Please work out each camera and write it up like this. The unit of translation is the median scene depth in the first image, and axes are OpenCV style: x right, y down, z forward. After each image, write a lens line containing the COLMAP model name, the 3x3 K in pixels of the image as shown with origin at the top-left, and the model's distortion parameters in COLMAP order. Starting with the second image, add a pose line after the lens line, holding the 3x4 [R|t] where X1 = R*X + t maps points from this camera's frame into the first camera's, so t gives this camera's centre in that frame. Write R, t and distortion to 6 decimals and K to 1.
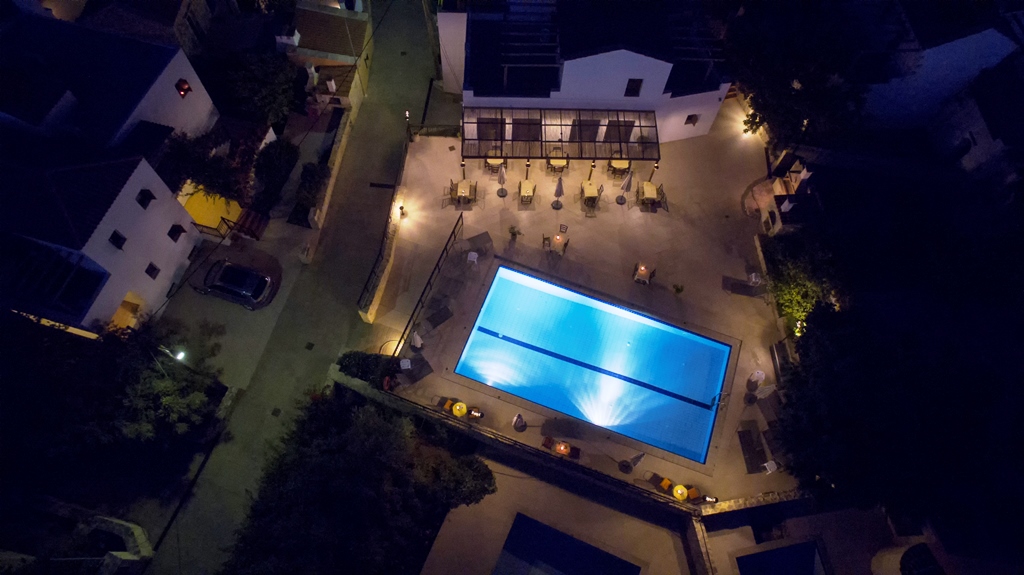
lens RADIAL K [[597.5, 0, 516.7], [0, 597.5, 289.4], [0, 0, 1]] dist [-0.097923, 0.042007]
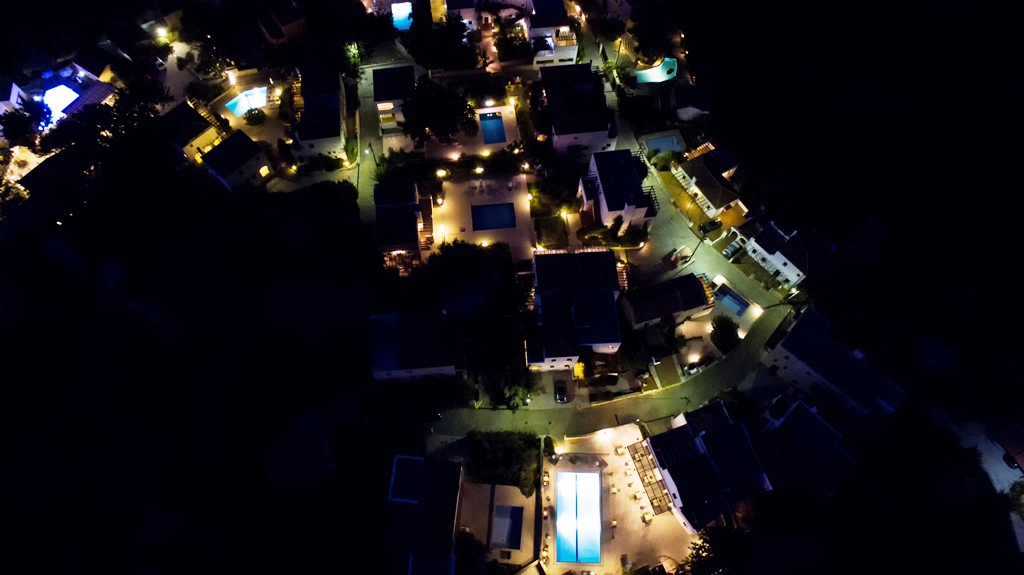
lens RADIAL K [[597.5, 0, 513.9], [0, 597.5, 288.1], [0, 0, 1]] dist [-0.097923, 0.042007]
pose [[0.319565, 0.841042, -0.436494, 0.363490], [-0.862604, 0.448854, 0.233331, -0.823396], [0.392164, 0.301957, 0.868924, -2.073567]]
